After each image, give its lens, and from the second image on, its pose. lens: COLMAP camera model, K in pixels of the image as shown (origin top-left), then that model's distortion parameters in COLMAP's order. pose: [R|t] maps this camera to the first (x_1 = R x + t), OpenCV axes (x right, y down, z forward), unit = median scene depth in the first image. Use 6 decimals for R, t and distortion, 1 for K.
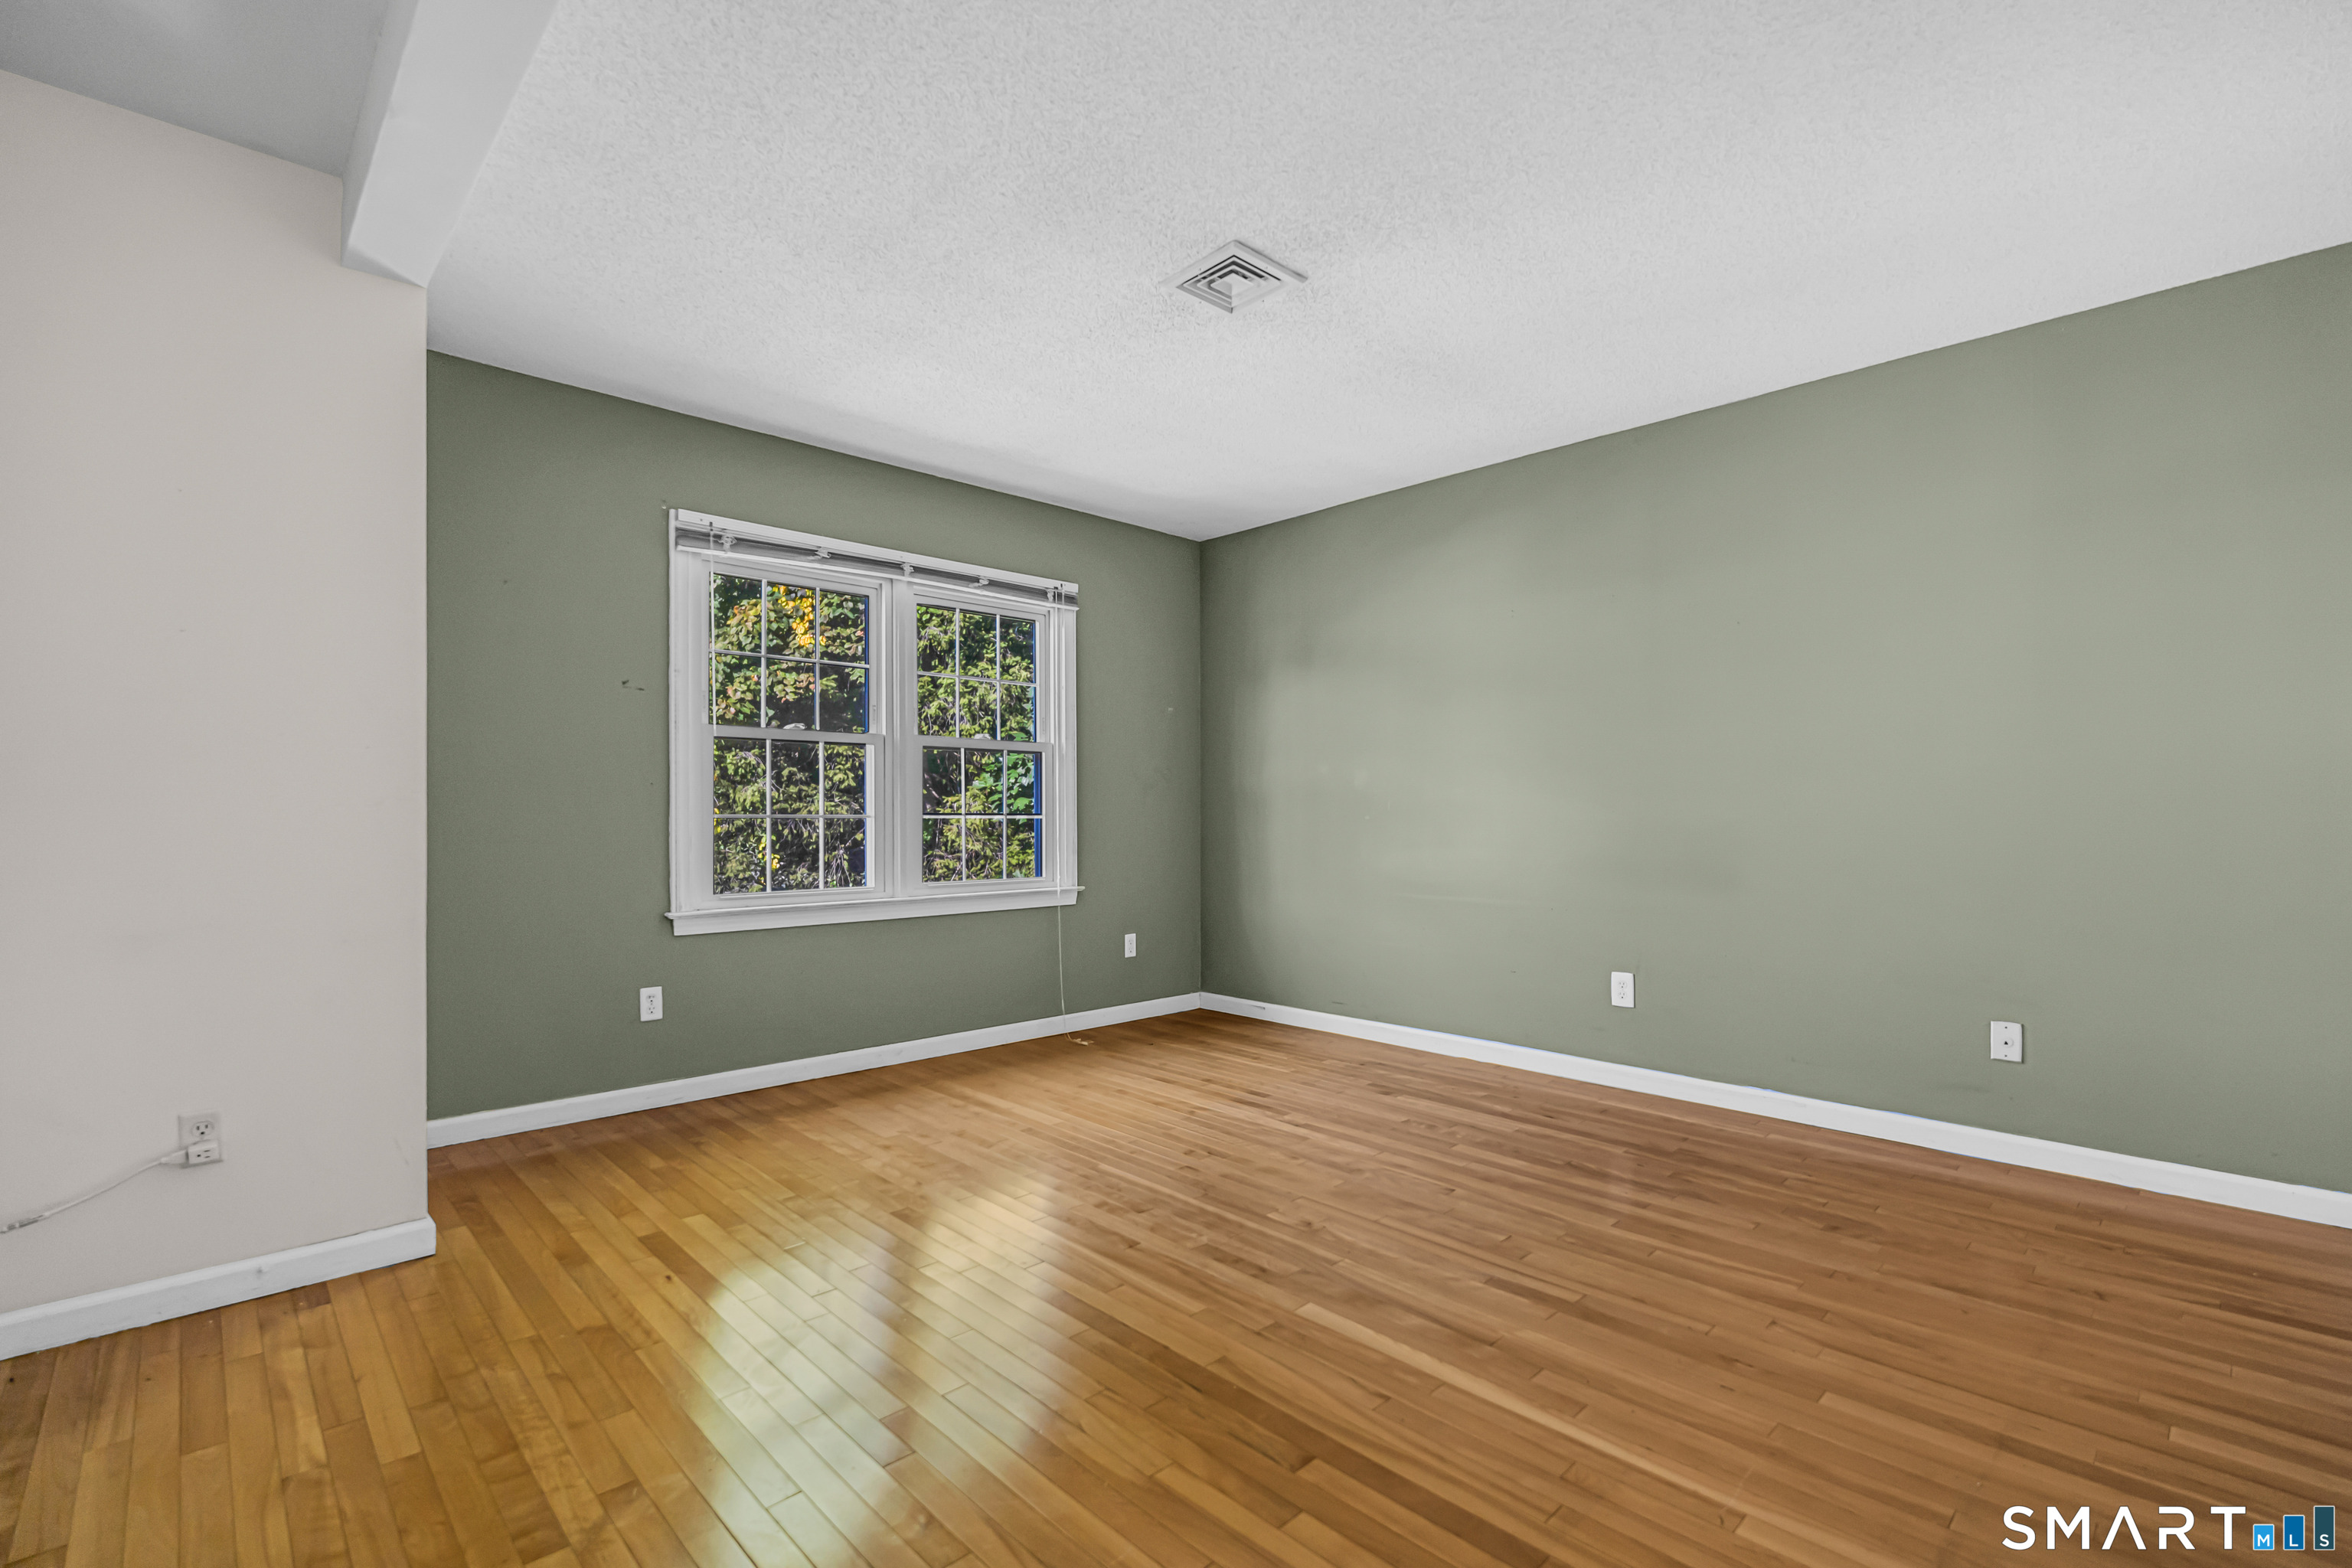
lens RADIAL K [[1037.4, 0, 1178.0], [0, 1037.4, 789.6], [0, 0, 1]] dist [-0.003532, -0.000414]
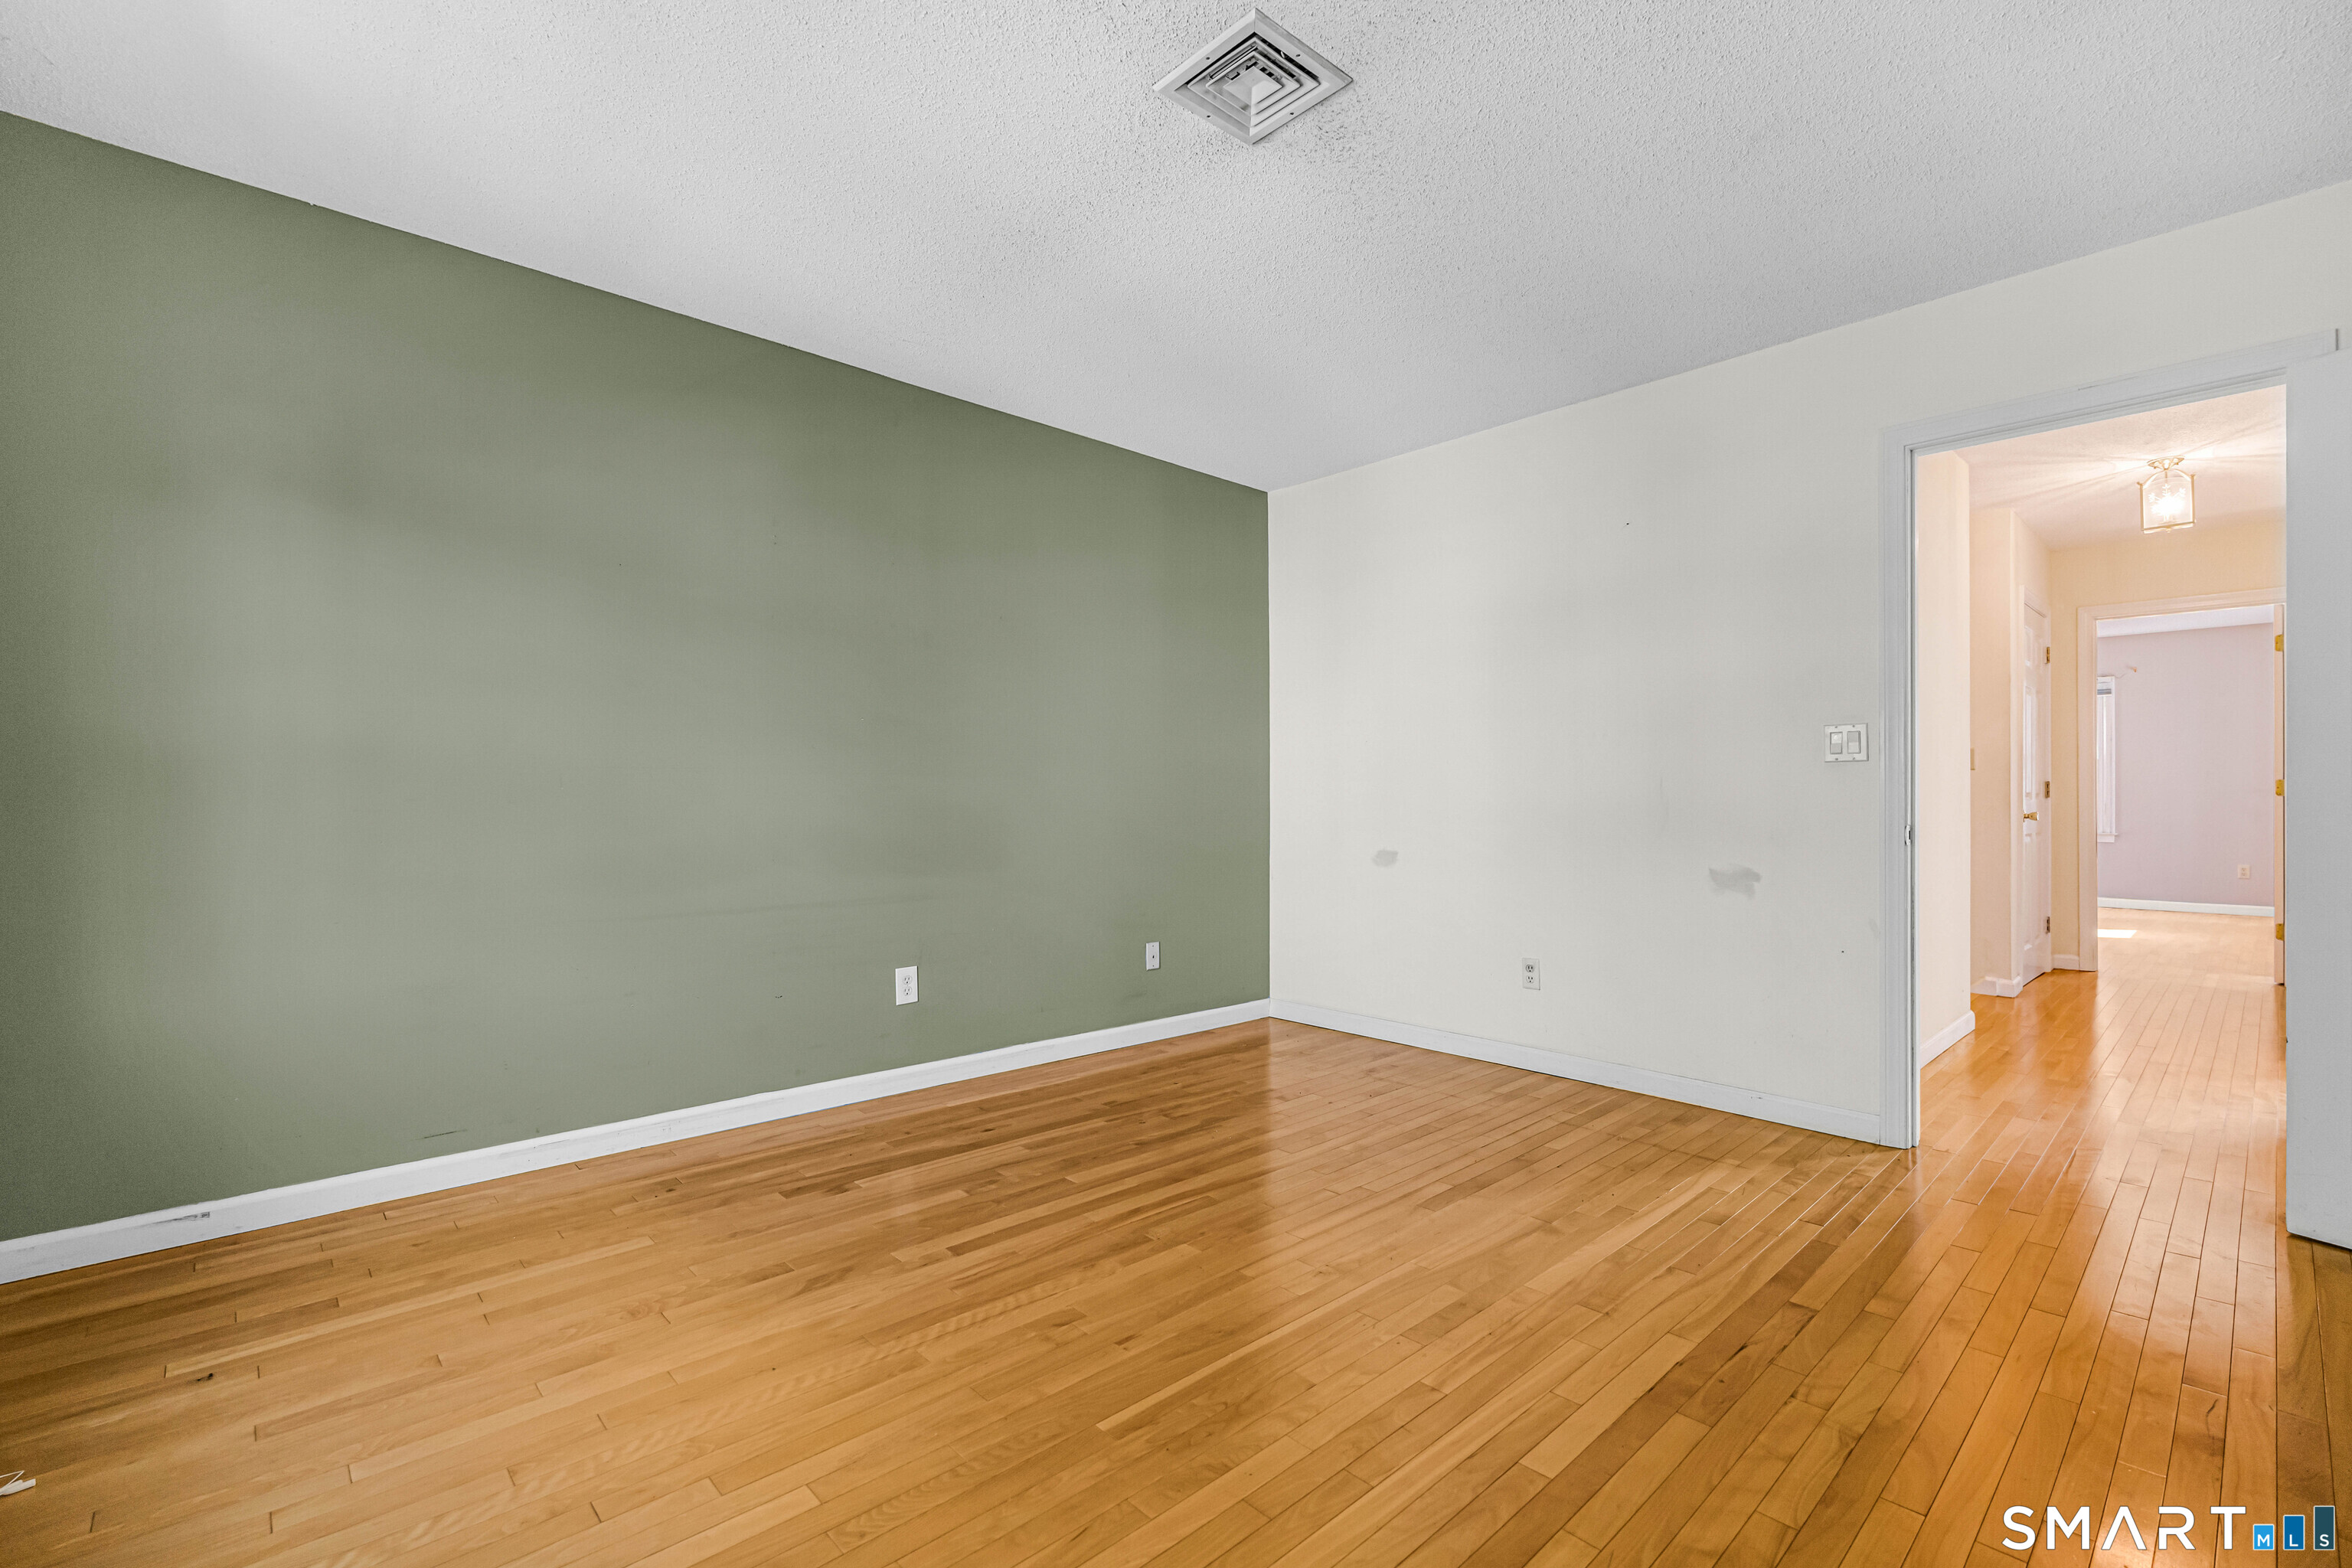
lens RADIAL K [[1037.4, 0, 1178.0], [0, 1037.4, 789.6], [0, 0, 1]] dist [-0.003532, -0.000414]
pose [[0.014386, 0.005056, 0.999884, -0.609969], [-0.025423, 0.999666, -0.004689, 0.019862], [-0.999573, -0.025353, 0.014510, 0.920824]]
